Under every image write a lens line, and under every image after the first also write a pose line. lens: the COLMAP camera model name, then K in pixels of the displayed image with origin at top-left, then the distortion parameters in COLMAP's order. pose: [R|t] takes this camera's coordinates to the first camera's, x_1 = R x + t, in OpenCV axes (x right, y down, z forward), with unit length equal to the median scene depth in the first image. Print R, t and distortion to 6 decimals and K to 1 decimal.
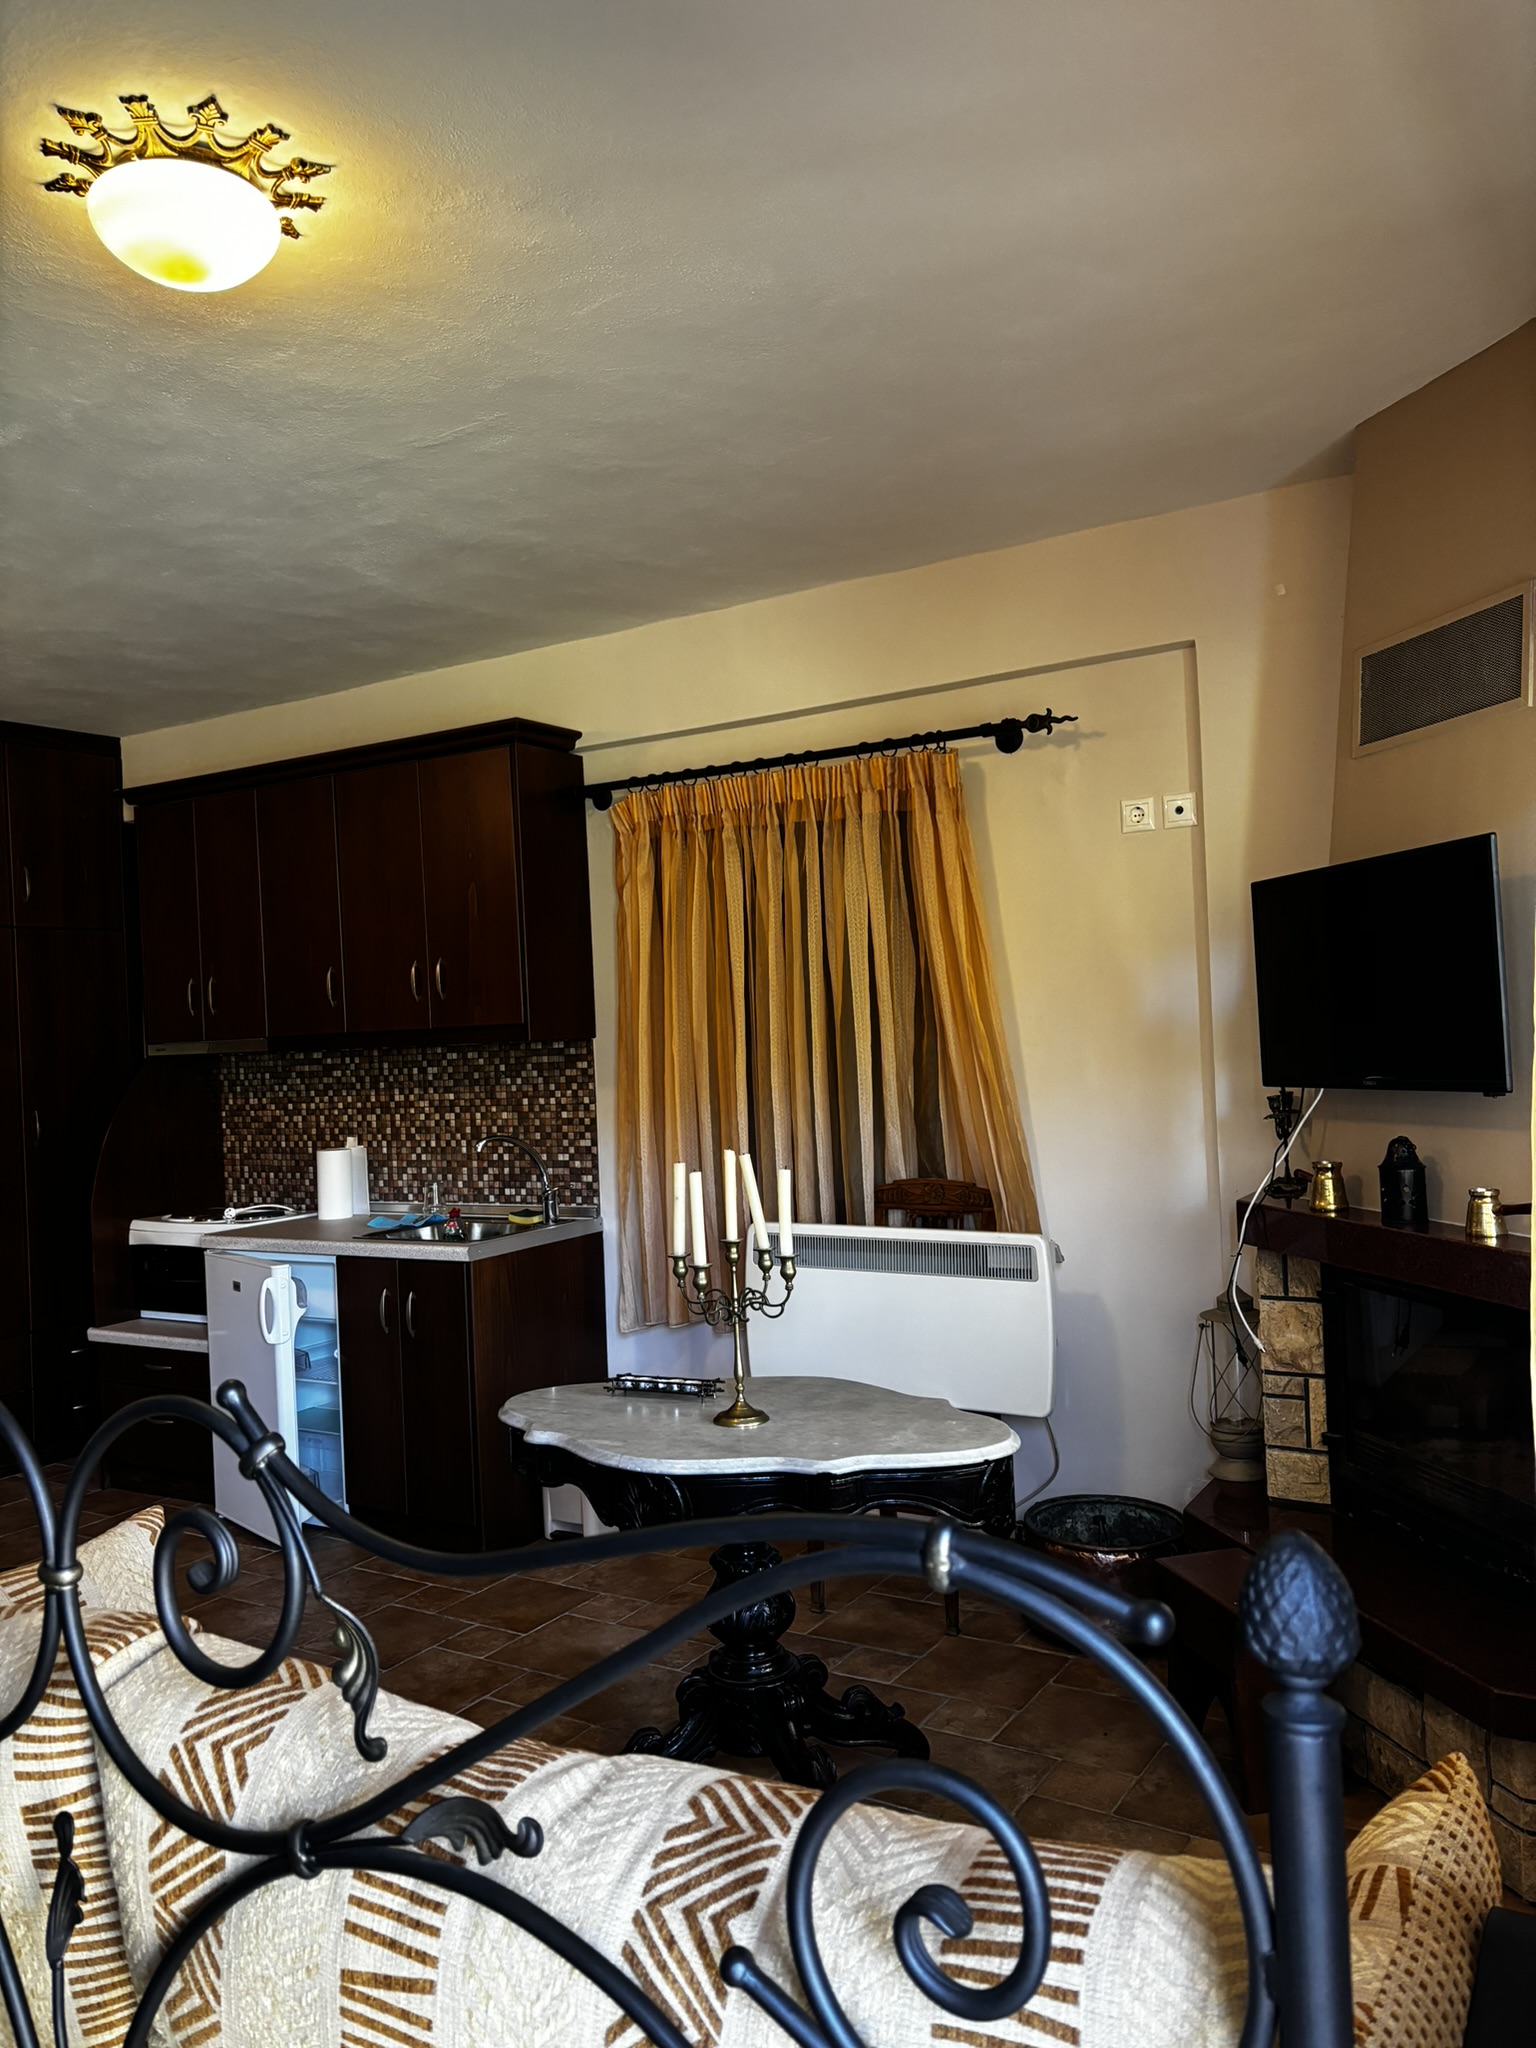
lens RADIAL K [[1576.0, 0, 773.0], [0, 1576.0, 1017.7], [0, 0, 1]] dist [0.050848, -0.047749]
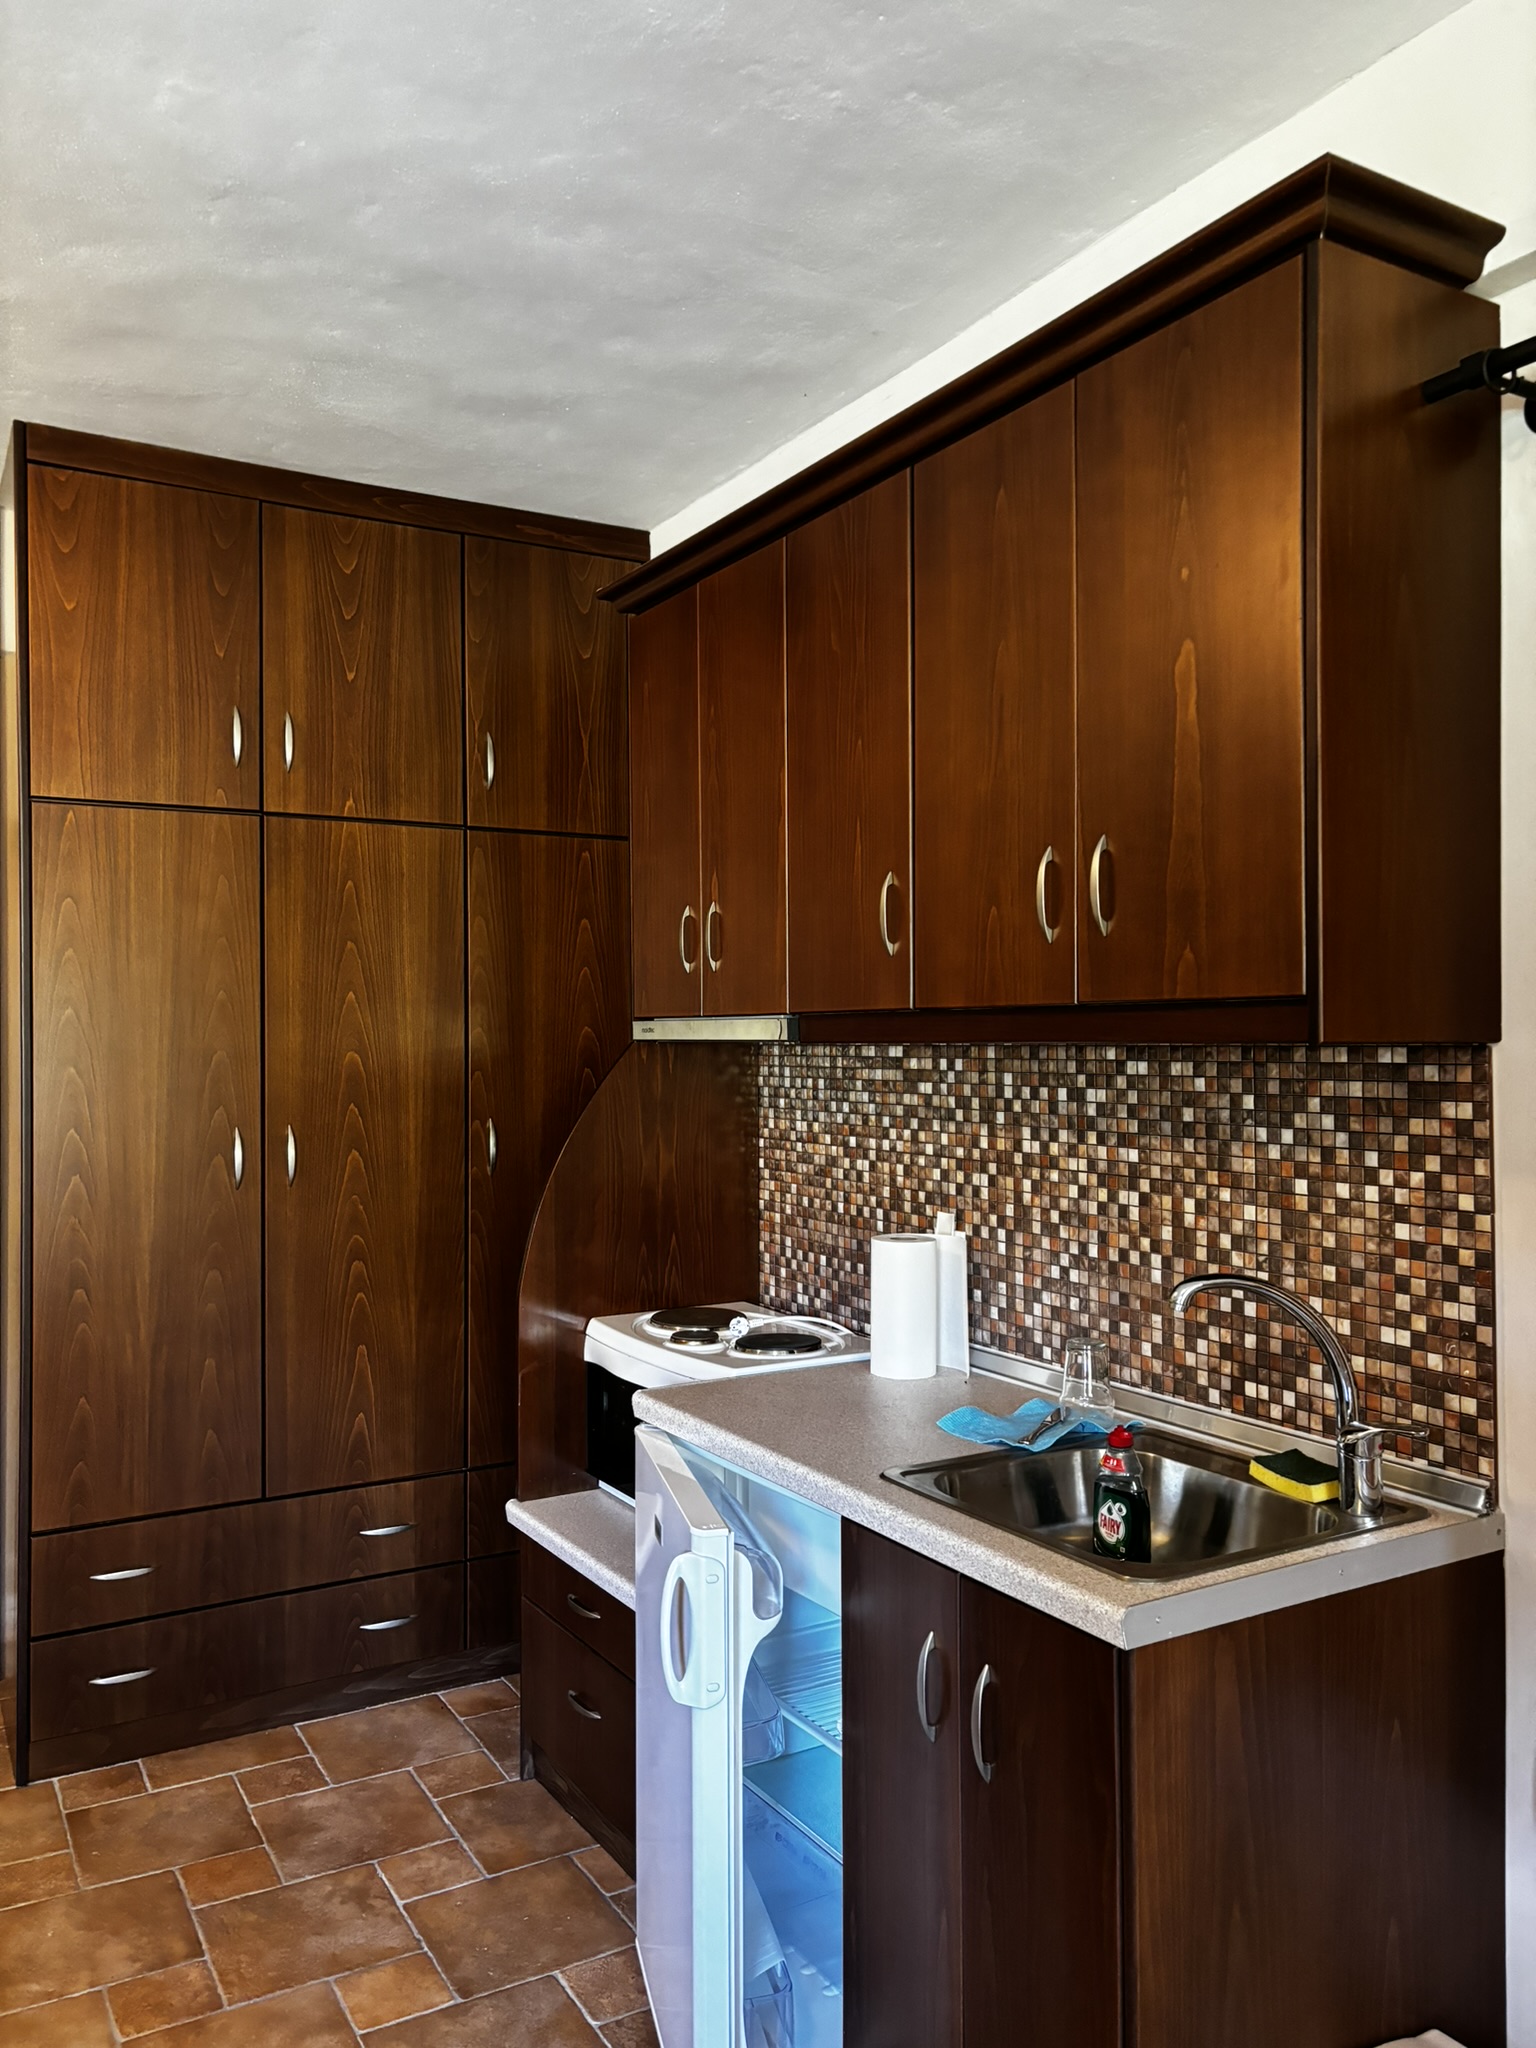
lens RADIAL K [[1576.0, 0, 770.1], [0, 1576.0, 1008.1], [0, 0, 1]] dist [0.050848, -0.047749]
pose [[0.887769, 0.036507, -0.458840, -0.087513], [-0.037363, 0.999276, 0.007217, 0.007506], [0.458771, 0.010737, 0.888490, 0.540415]]
